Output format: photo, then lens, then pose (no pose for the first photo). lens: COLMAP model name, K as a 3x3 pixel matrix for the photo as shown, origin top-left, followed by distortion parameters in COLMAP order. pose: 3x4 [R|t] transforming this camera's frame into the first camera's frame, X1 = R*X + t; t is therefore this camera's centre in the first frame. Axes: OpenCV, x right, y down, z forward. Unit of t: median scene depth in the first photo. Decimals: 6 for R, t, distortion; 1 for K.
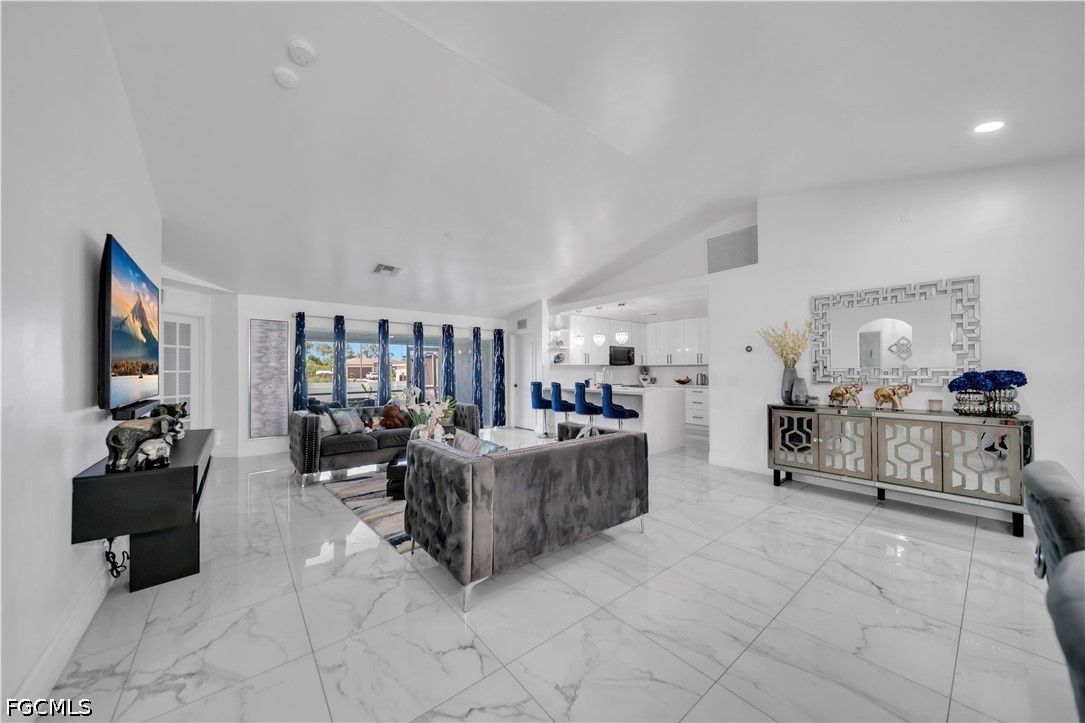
lens RADIAL K [[378.7, 0, 528.2], [0, 378.7, 368.5], [0, 0, 1]] dist [0.004863, -0.000498]
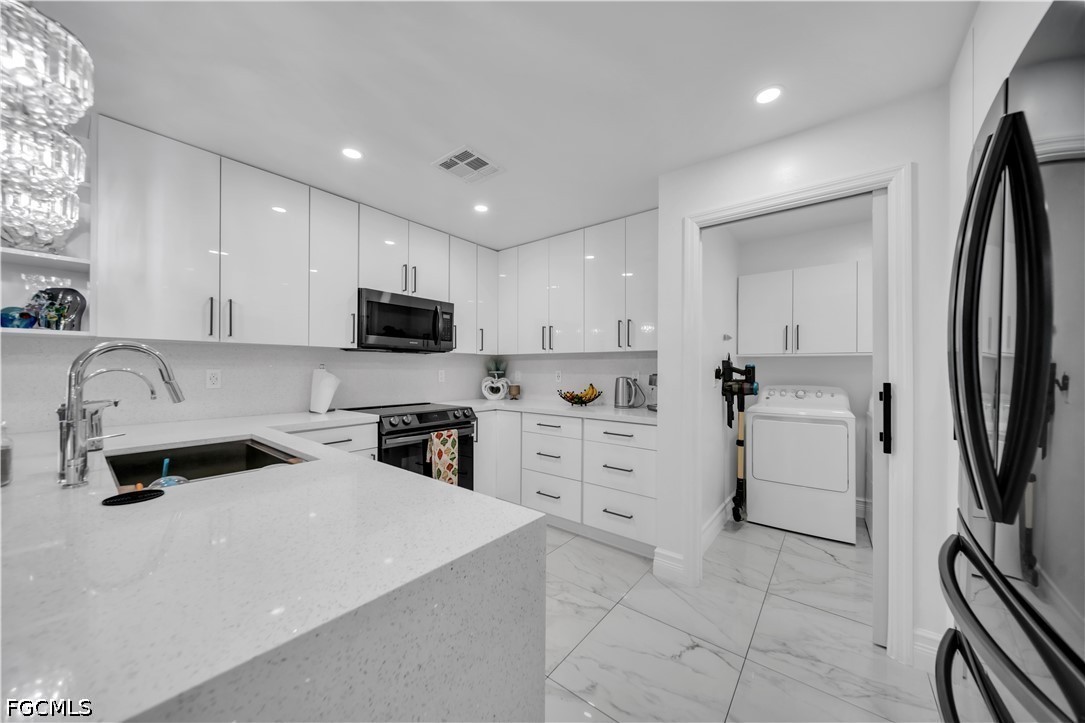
lens RADIAL K [[378.7, 0, 535.6], [0, 378.7, 366.5], [0, 0, 1]] dist [0.004863, -0.000498]
pose [[0.975830, 0.007666, 0.218398, 0.280852], [-0.009224, 0.999939, 0.006112, 0.001772], [-0.218338, -0.007979, 0.975841, 0.639139]]
